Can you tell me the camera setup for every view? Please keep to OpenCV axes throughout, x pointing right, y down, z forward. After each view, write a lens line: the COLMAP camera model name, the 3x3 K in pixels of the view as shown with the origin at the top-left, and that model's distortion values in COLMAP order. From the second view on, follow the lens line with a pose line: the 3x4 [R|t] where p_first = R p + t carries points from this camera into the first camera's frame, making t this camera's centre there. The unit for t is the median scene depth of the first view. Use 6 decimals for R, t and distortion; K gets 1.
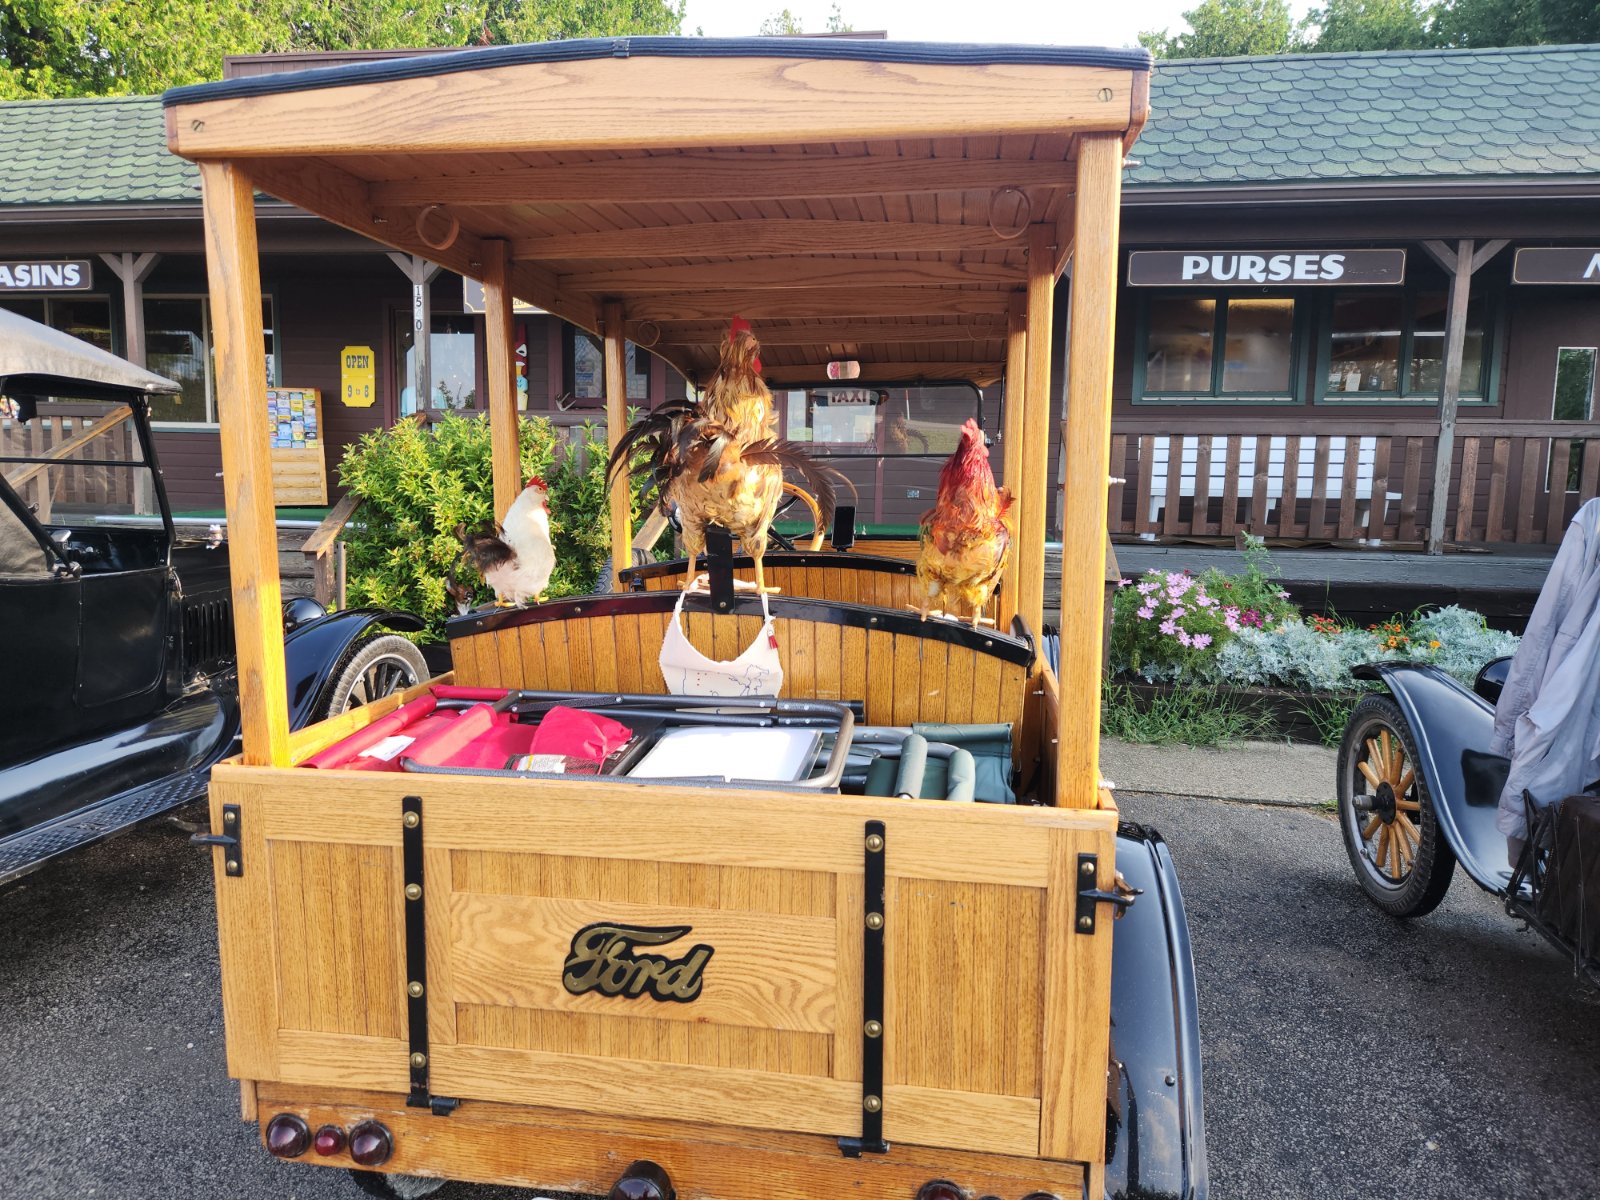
lens RADIAL K [[1050.2, 0, 800.0], [0, 1050.2, 600.0], [0, 0, 1]] dist [0.025771, -0.002547]
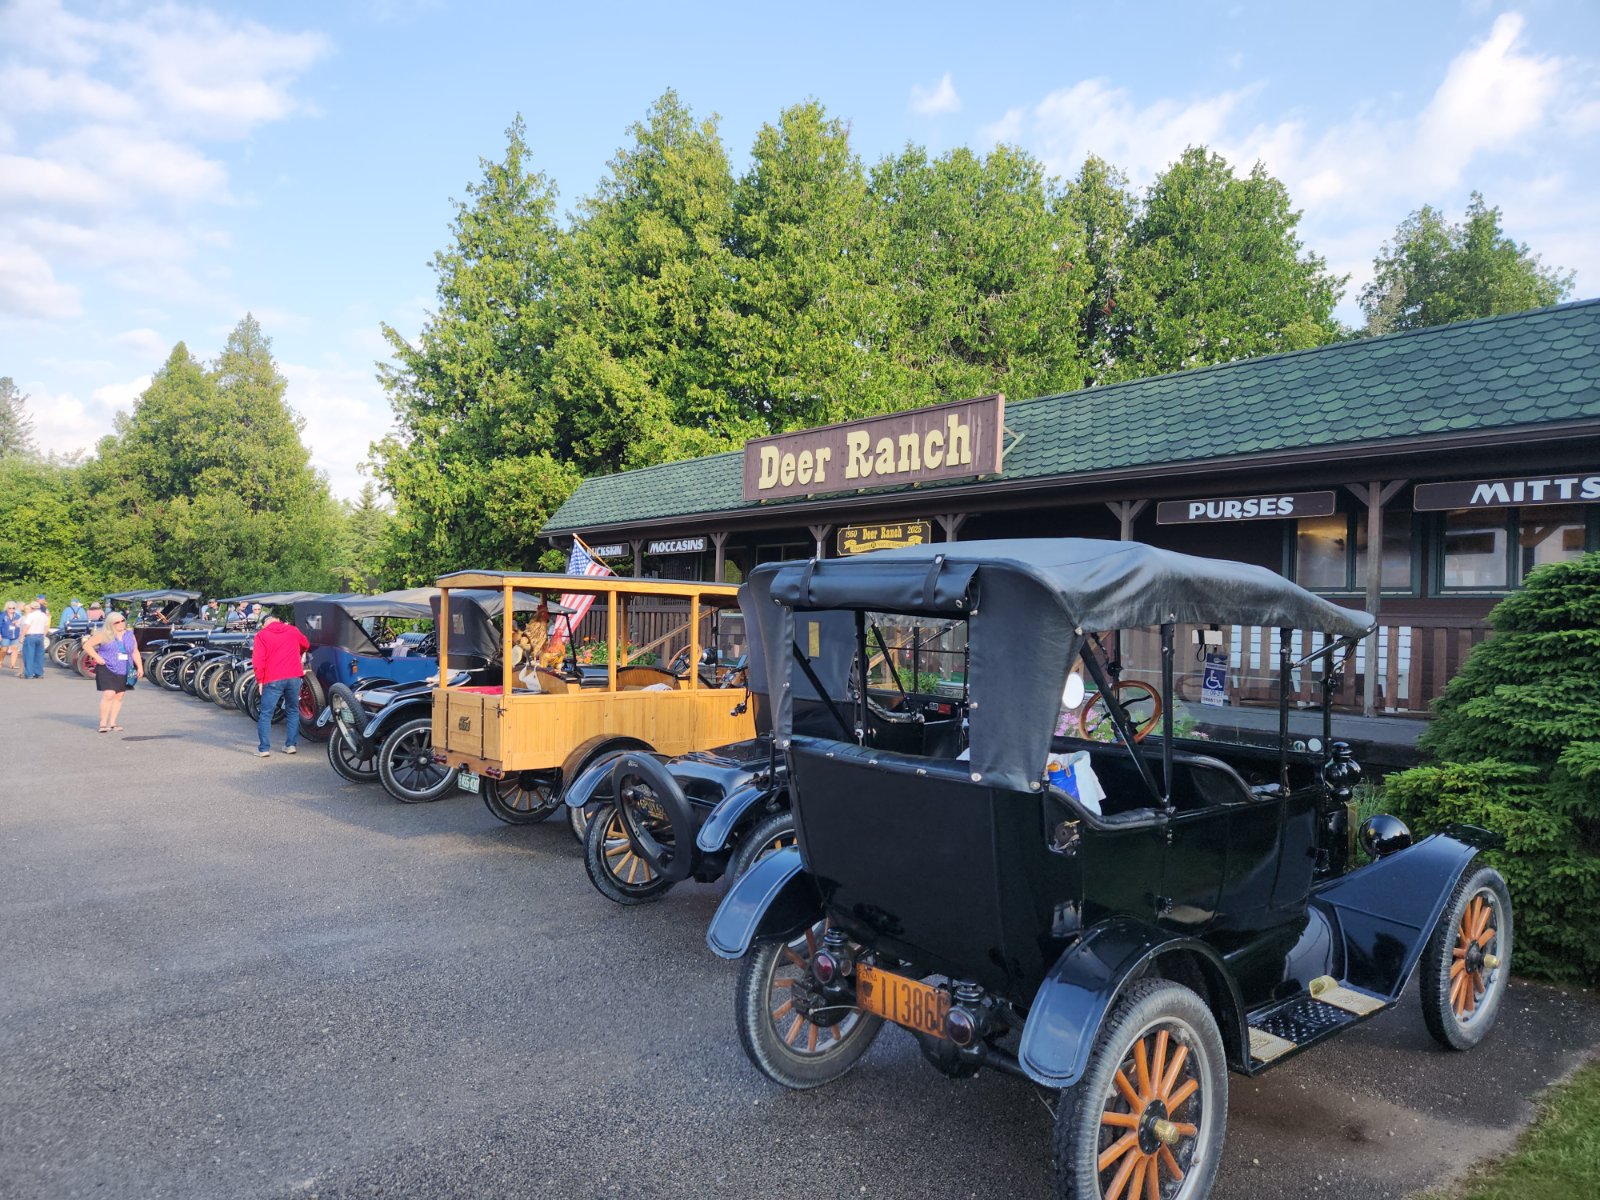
lens RADIAL K [[1050.2, 0, 800.0], [0, 1050.2, 600.0], [0, 0, 1]] dist [0.025771, -0.002547]
pose [[0.752154, -0.008963, -0.658926, 0.925522], [-0.102305, 0.986196, -0.130194, 0.055270], [0.650998, 0.165337, 0.740855, -0.425342]]
